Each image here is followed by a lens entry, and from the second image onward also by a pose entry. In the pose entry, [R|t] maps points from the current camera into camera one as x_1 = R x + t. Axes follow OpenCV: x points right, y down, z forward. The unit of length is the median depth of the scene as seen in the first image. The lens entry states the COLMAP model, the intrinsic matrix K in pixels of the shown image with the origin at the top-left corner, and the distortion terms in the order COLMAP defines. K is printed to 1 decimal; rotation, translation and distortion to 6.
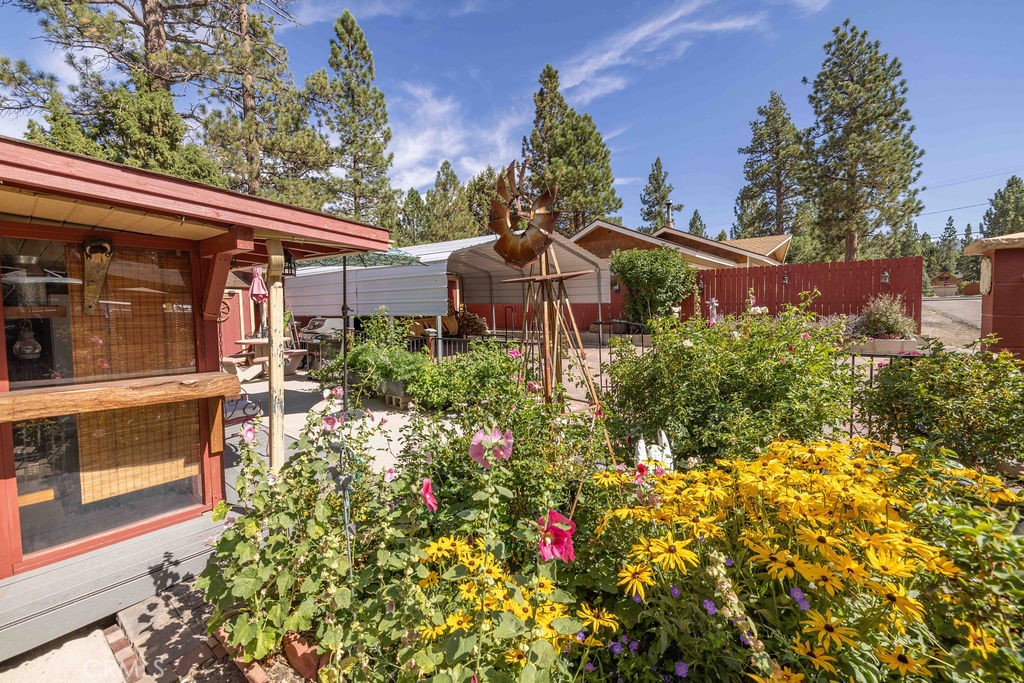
lens RADIAL K [[431.4, 0, 515.5], [0, 431.4, 340.1], [0, 0, 1]] dist [-0.000983, -0.000290]
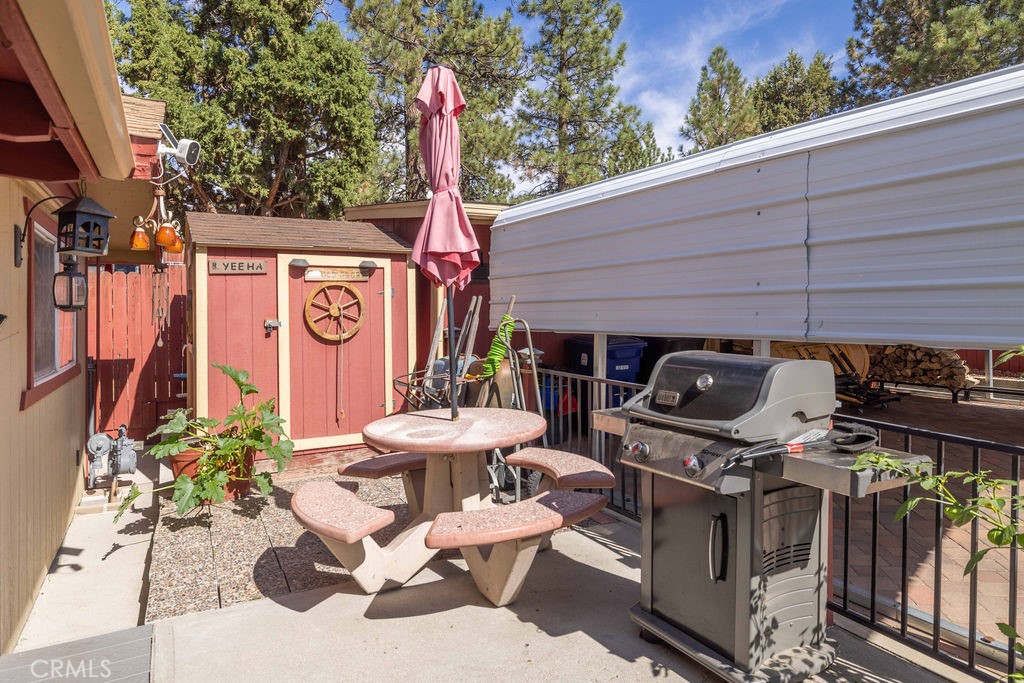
lens RADIAL K [[623.3, 0, 511.2], [0, 623.3, 333.1], [0, 0, 1]] dist [-0.006487, -0.001191]
pose [[0.932945, 0.024669, -0.359173, -0.228788], [-0.039112, 0.998690, -0.033001, -0.025074], [0.357888, 0.044836, 0.932687, 0.359121]]
